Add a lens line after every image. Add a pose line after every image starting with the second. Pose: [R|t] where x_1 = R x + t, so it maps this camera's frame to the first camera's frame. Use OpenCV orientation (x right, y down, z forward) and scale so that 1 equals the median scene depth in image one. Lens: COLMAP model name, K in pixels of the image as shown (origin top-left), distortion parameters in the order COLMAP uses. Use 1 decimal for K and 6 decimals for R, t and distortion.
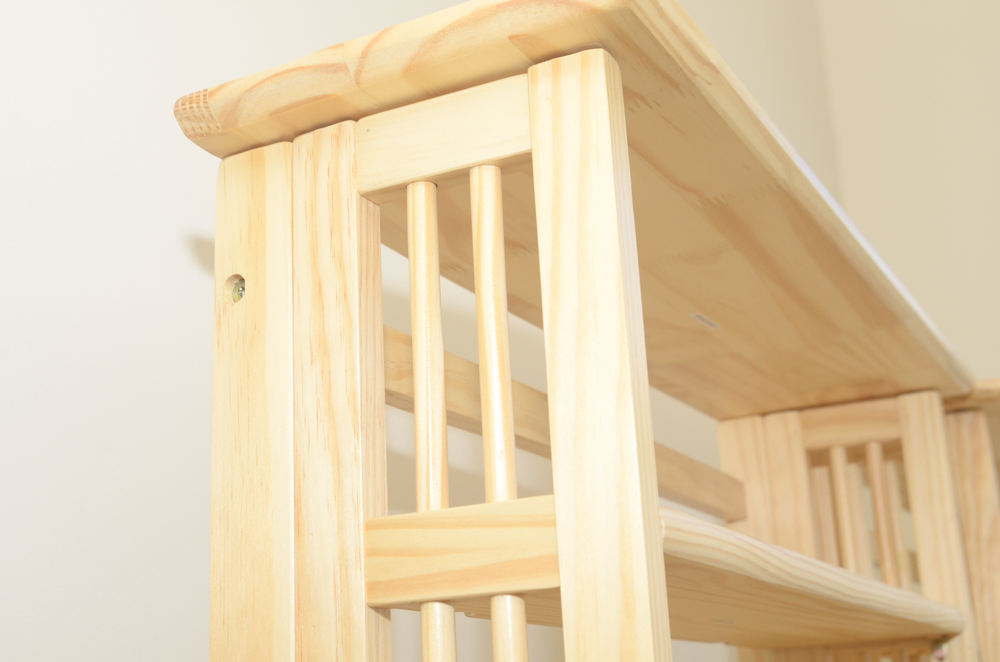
lens RADIAL K [[1339.3, 0, 499.7], [0, 1339.3, 333.0], [0, 0, 1]] dist [0.025721, 0.000000]
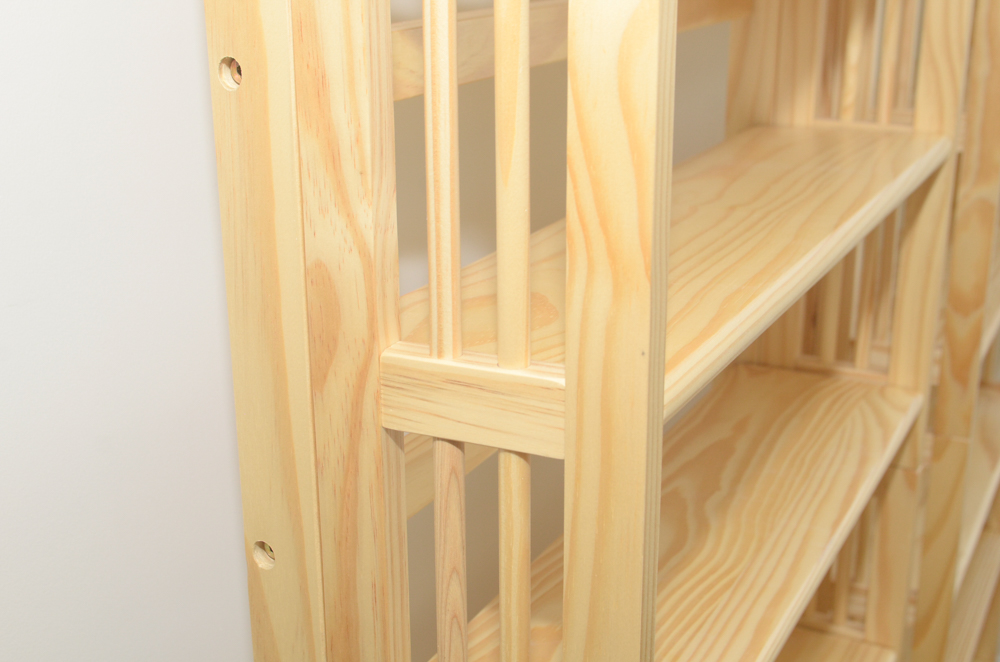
lens RADIAL K [[1339.3, 0, 499.6], [0, 1339.3, 331.7], [0, 0, 1]] dist [0.025721, 0.000000]
pose [[0.998872, 0.044291, 0.017144, -0.020801], [-0.046309, 0.828185, 0.558538, -0.360304], [0.010540, -0.558701, 0.829302, 0.132675]]
